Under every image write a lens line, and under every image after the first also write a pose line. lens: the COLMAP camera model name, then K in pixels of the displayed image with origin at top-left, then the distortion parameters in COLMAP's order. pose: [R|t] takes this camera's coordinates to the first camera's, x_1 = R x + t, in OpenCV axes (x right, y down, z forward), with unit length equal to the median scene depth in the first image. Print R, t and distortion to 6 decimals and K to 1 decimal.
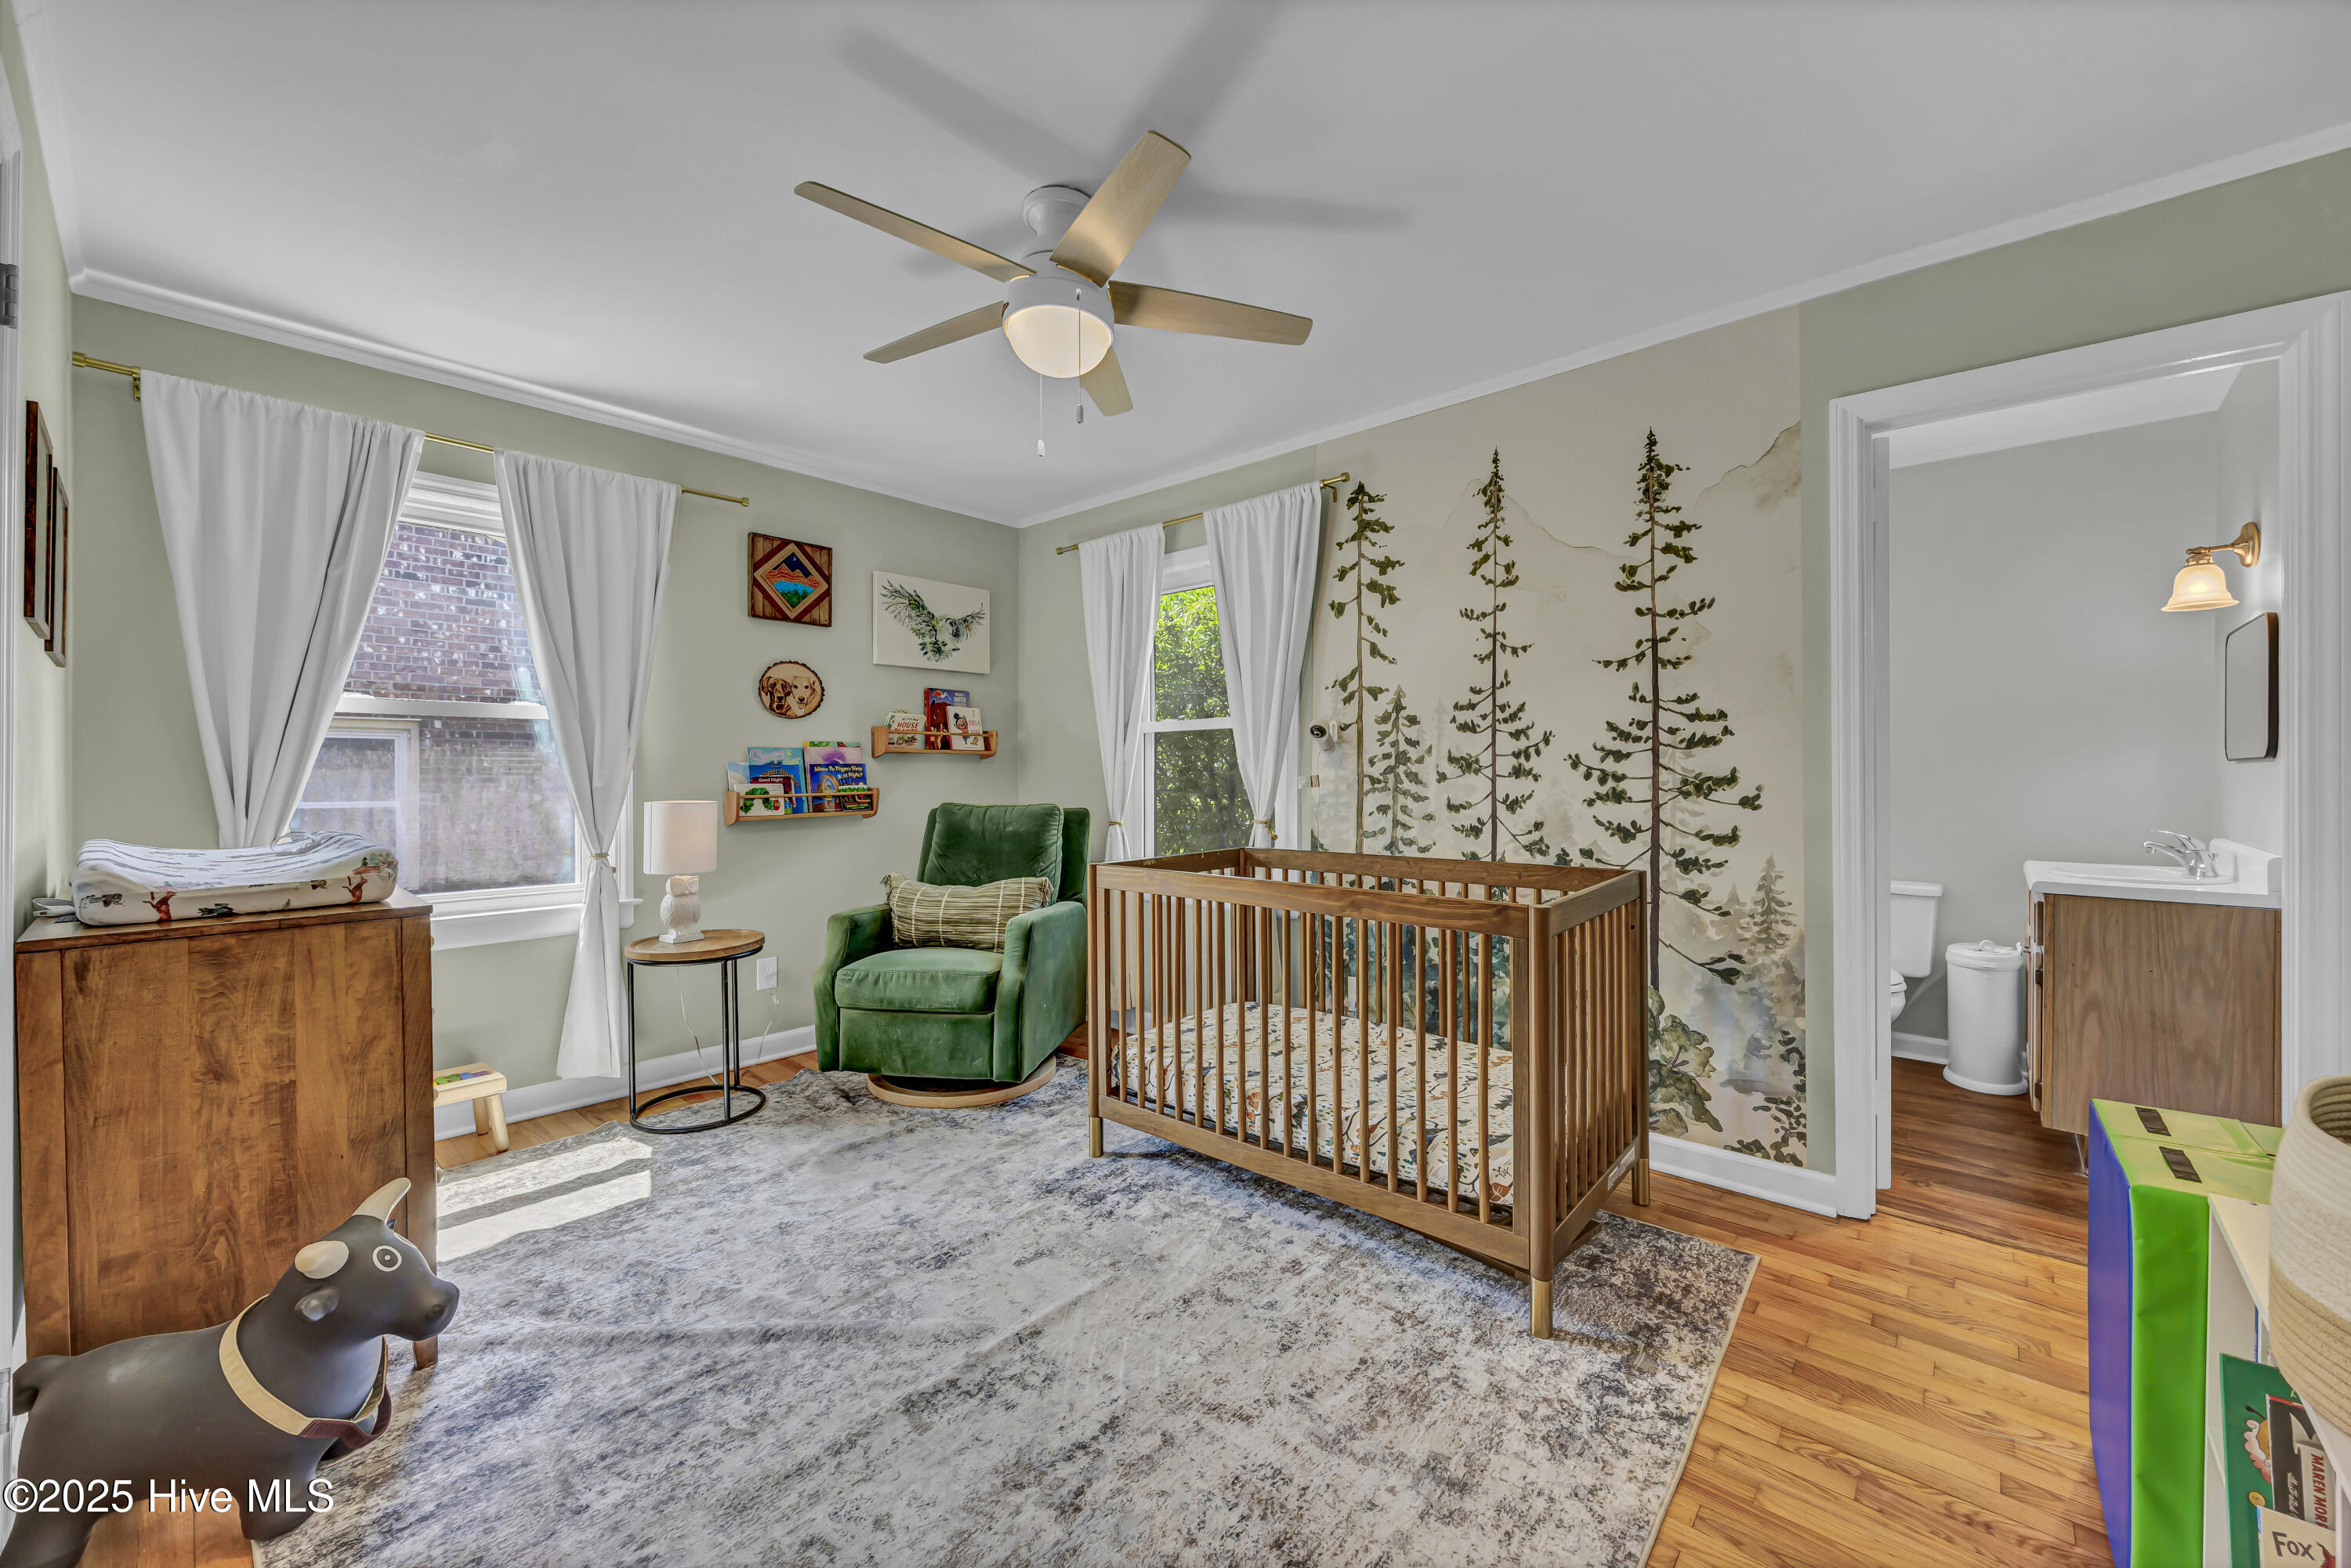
lens RADIAL K [[906.7, 0, 1192.7], [0, 906.7, 778.3], [0, 0, 1]] dist [-0.005332, 0.000152]
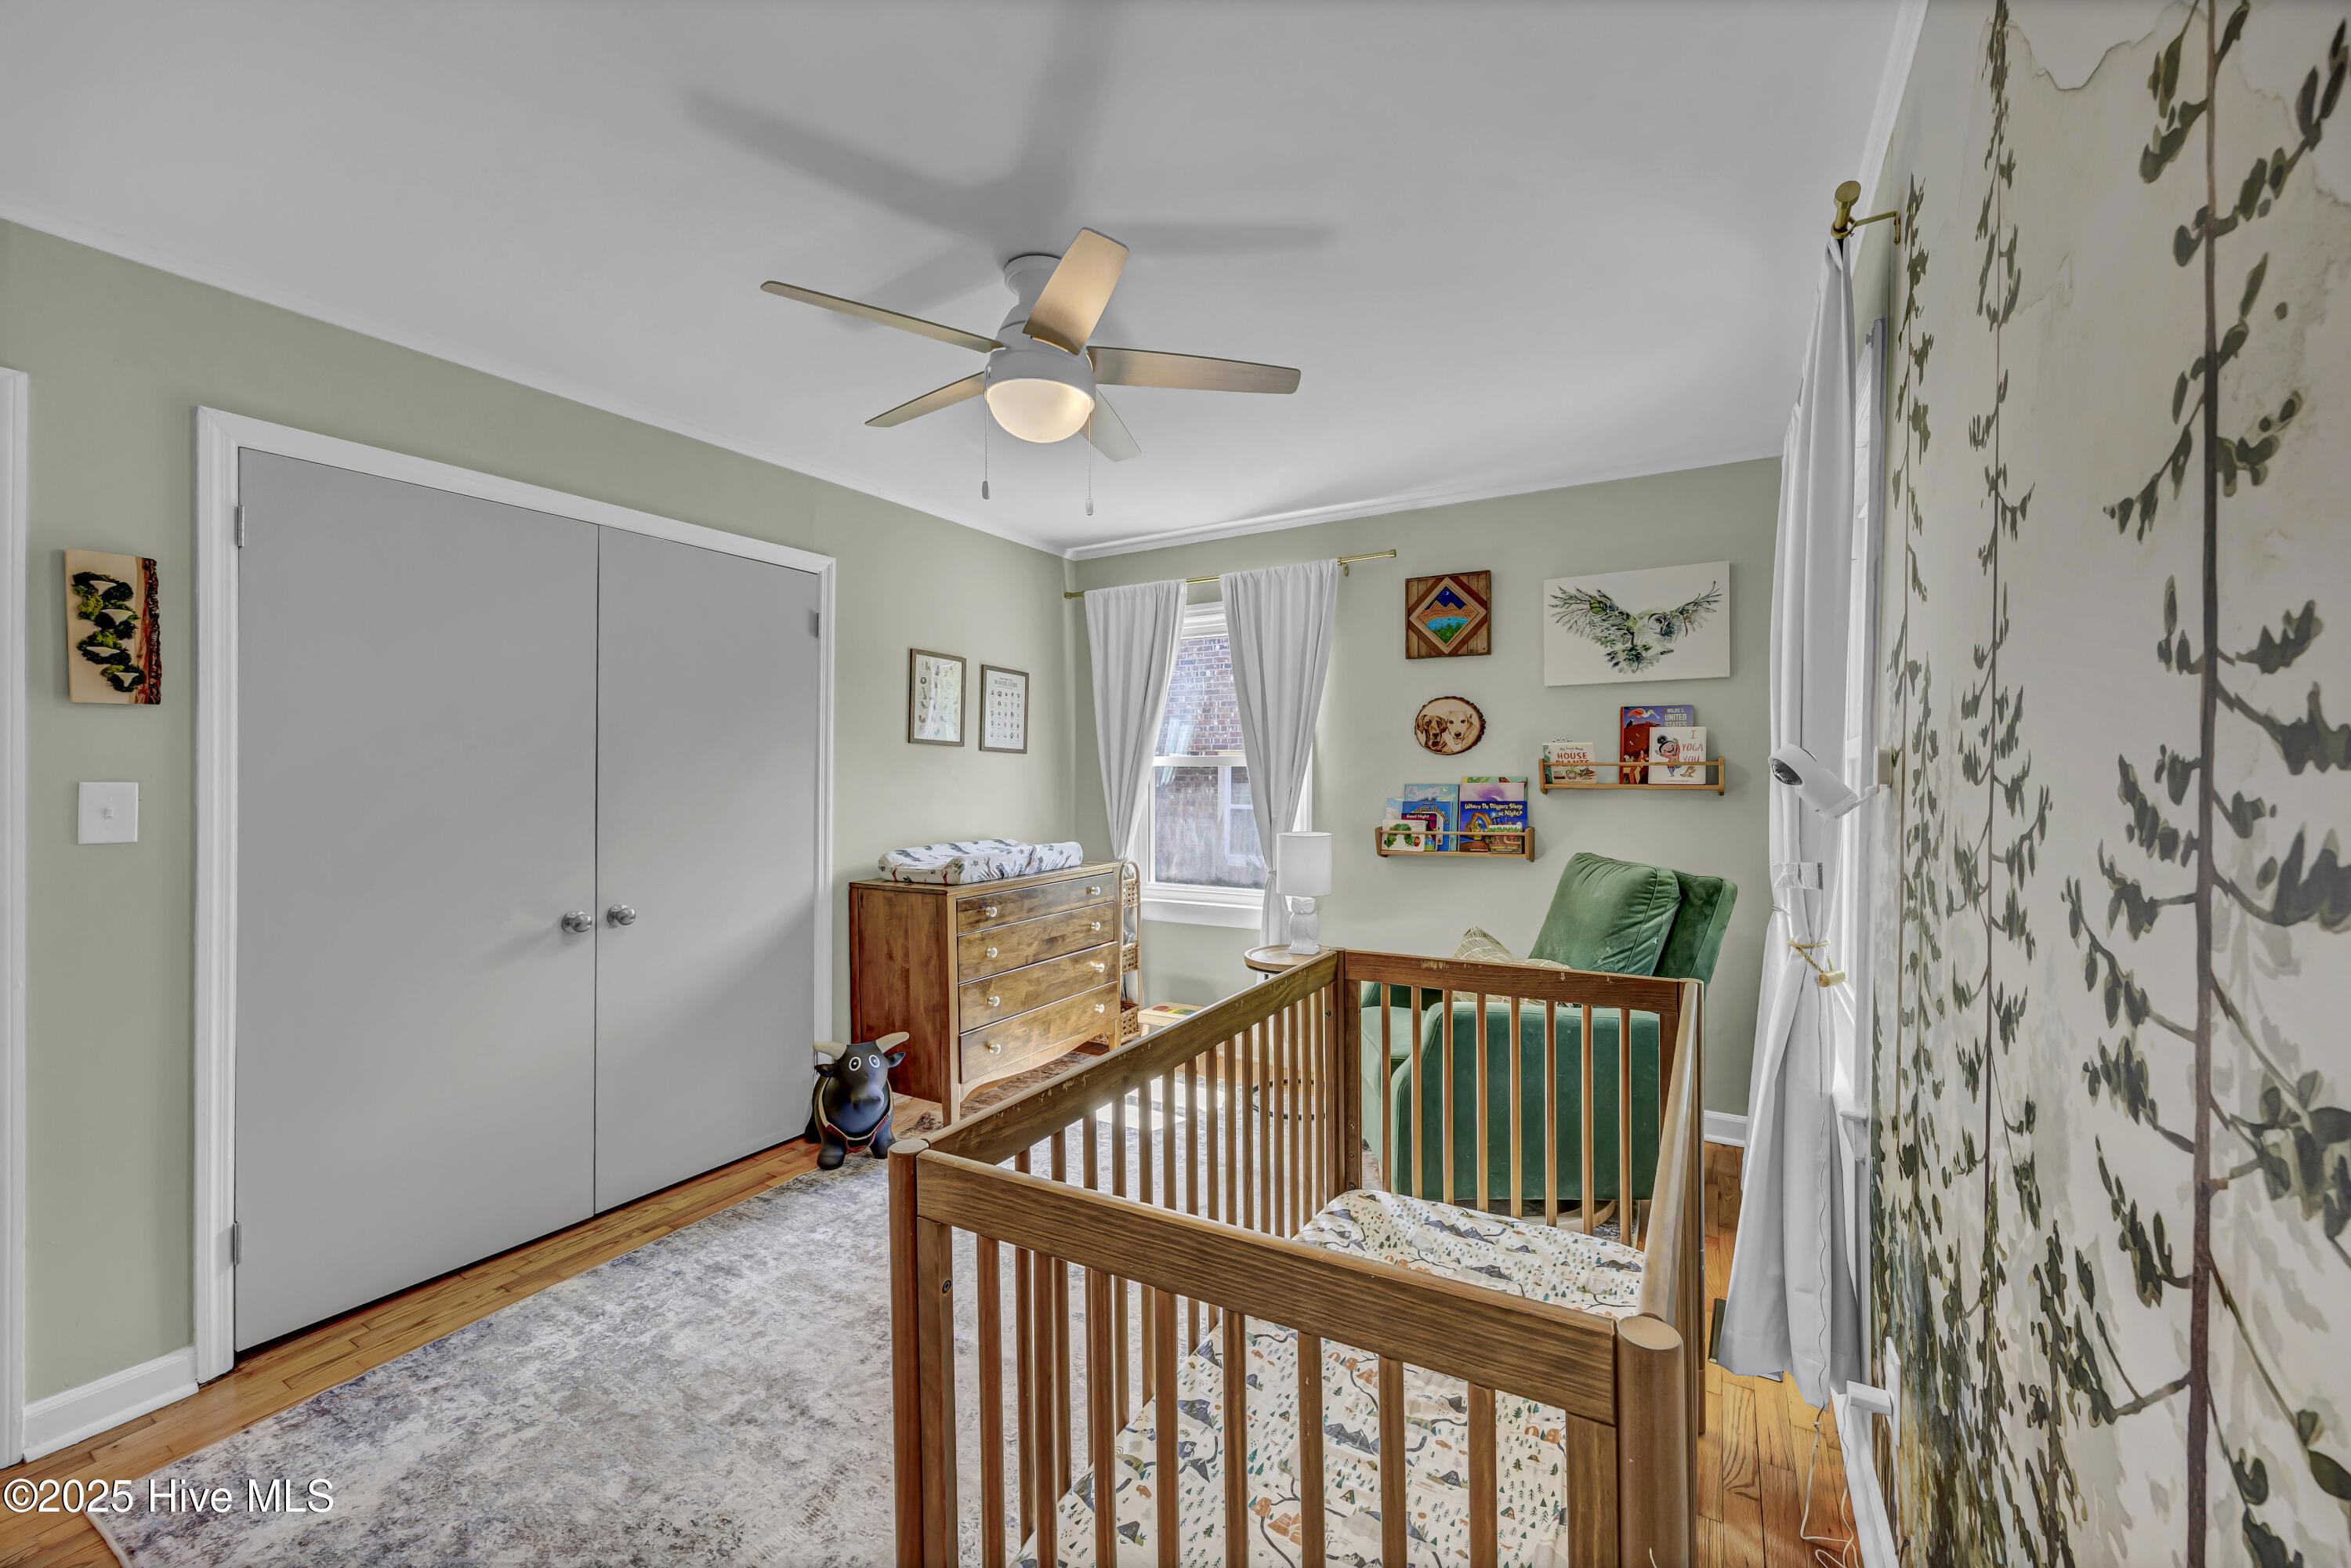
lens RADIAL K [[906.7, 0, 1177.5], [0, 906.7, 775.9], [0, 0, 1]] dist [-0.005332, 0.000152]
pose [[0.186981, 0.001982, -0.982361, 0.479426], [-0.006223, 0.999980, 0.000833, -0.042153], [0.982344, 0.005957, 0.186990, 0.531402]]
